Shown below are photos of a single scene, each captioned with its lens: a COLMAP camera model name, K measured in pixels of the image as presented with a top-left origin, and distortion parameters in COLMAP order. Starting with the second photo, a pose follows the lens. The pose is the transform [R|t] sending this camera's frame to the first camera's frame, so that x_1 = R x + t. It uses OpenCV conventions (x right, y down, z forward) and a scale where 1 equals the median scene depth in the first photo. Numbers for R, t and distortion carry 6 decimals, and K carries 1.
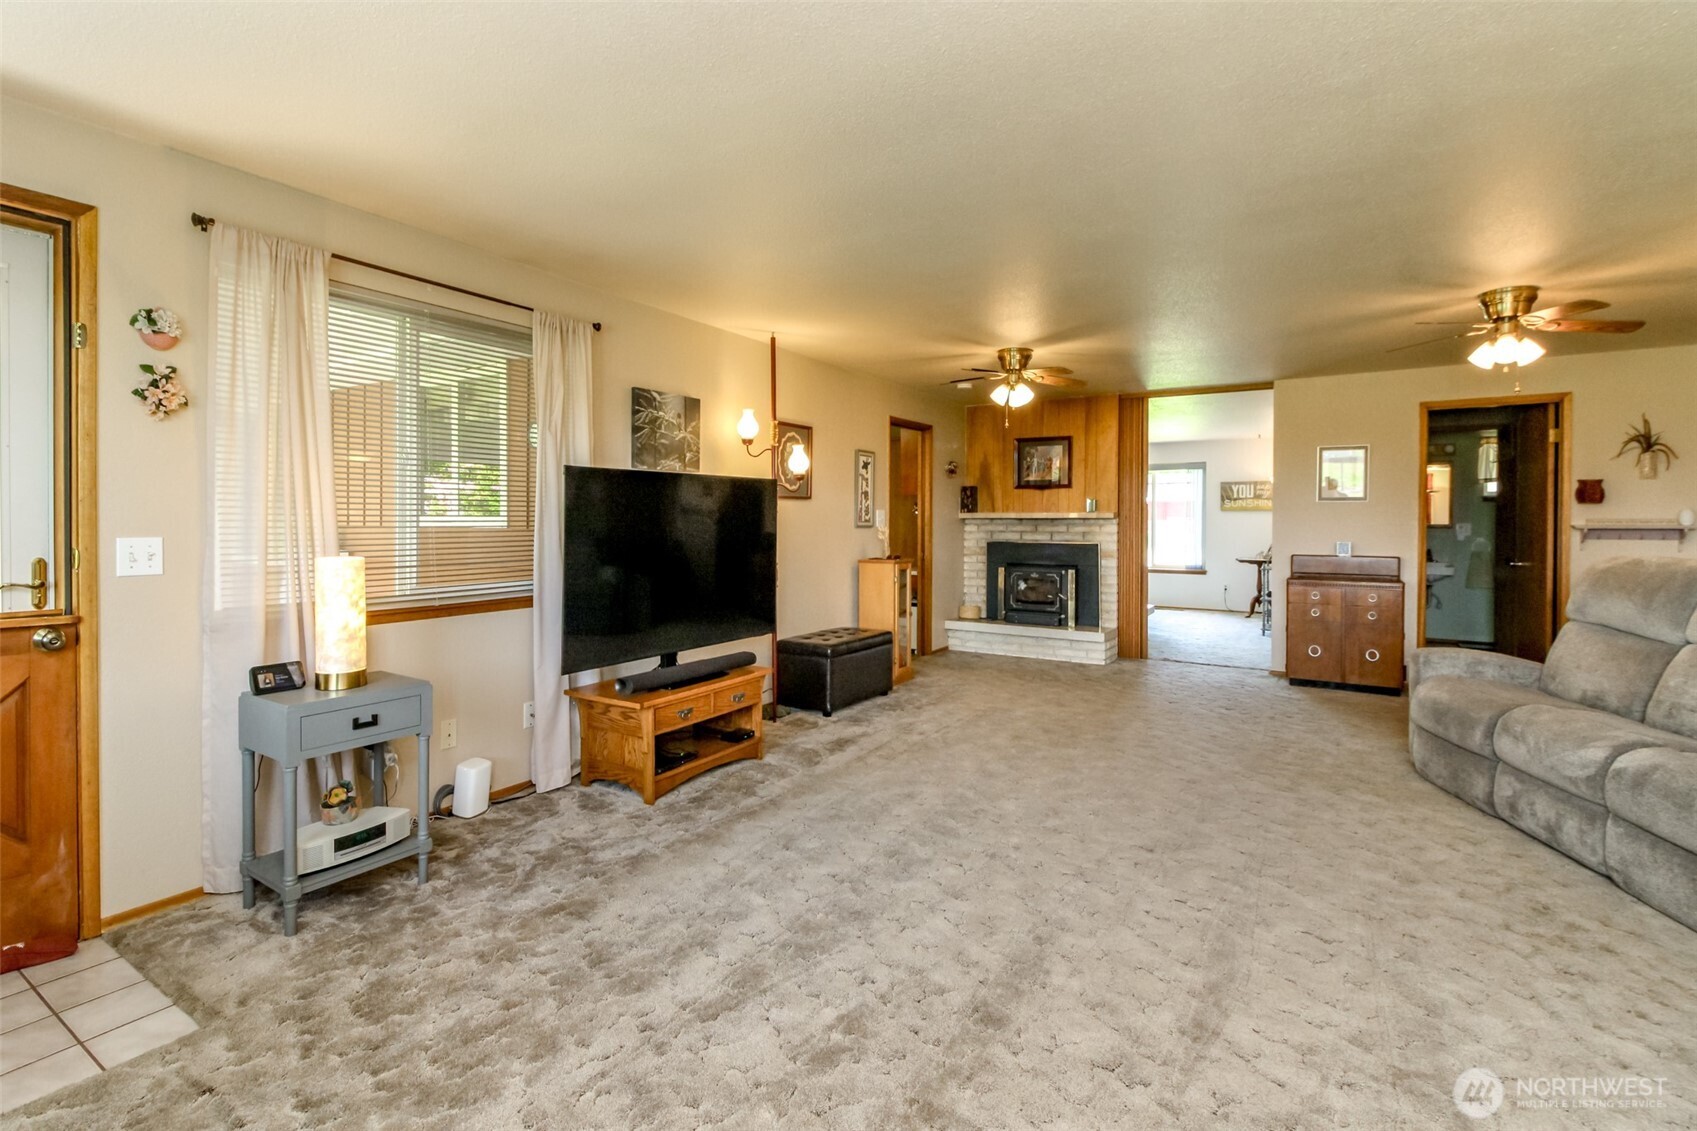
lens RADIAL K [[780.1, 0, 843.4], [0, 780.1, 537.8], [0, 0, 1]] dist [0.004686, 0.000251]
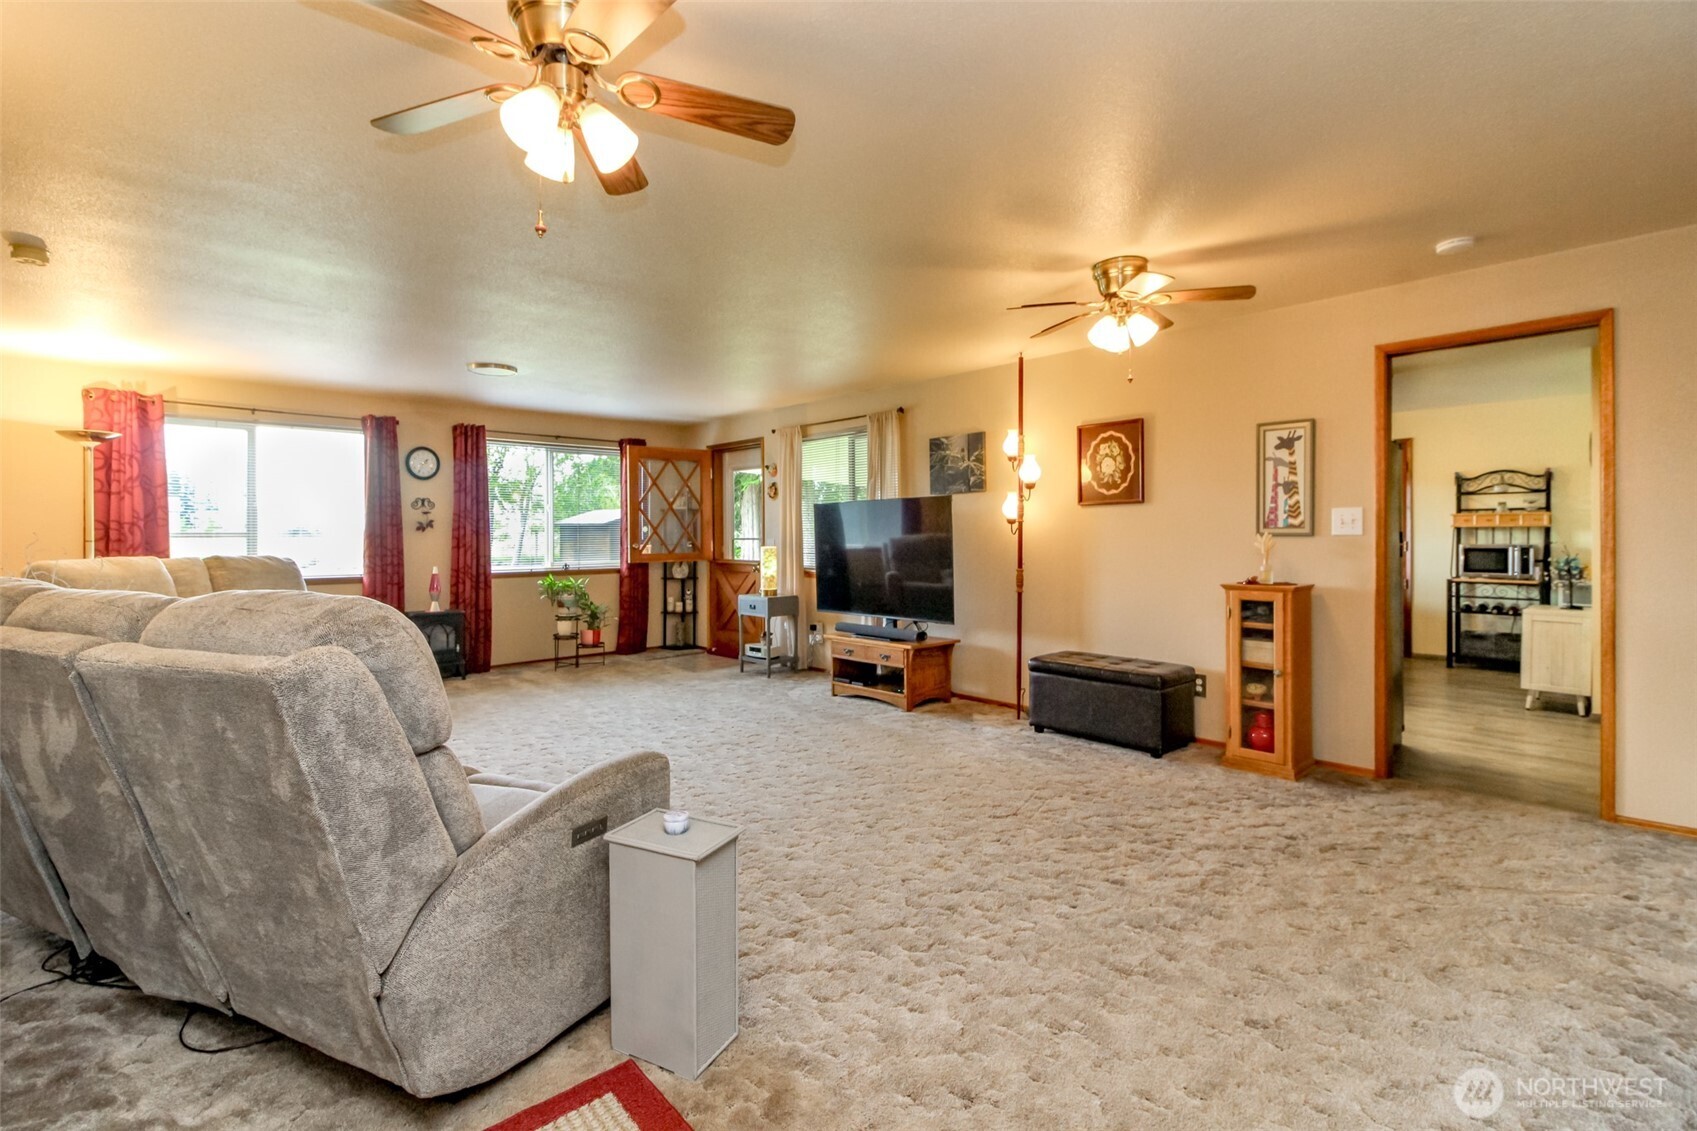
lens RADIAL K [[773.4, 0, 825.7], [0, 773.4, 533.1], [0, 0, 1]] dist [0.002037, -0.000495]
pose [[-0.284895, 0.000345, -0.958559, 0.774419], [-0.011144, 0.999931, 0.003672, -0.014158], [0.958494, 0.011729, -0.284872, 0.814770]]
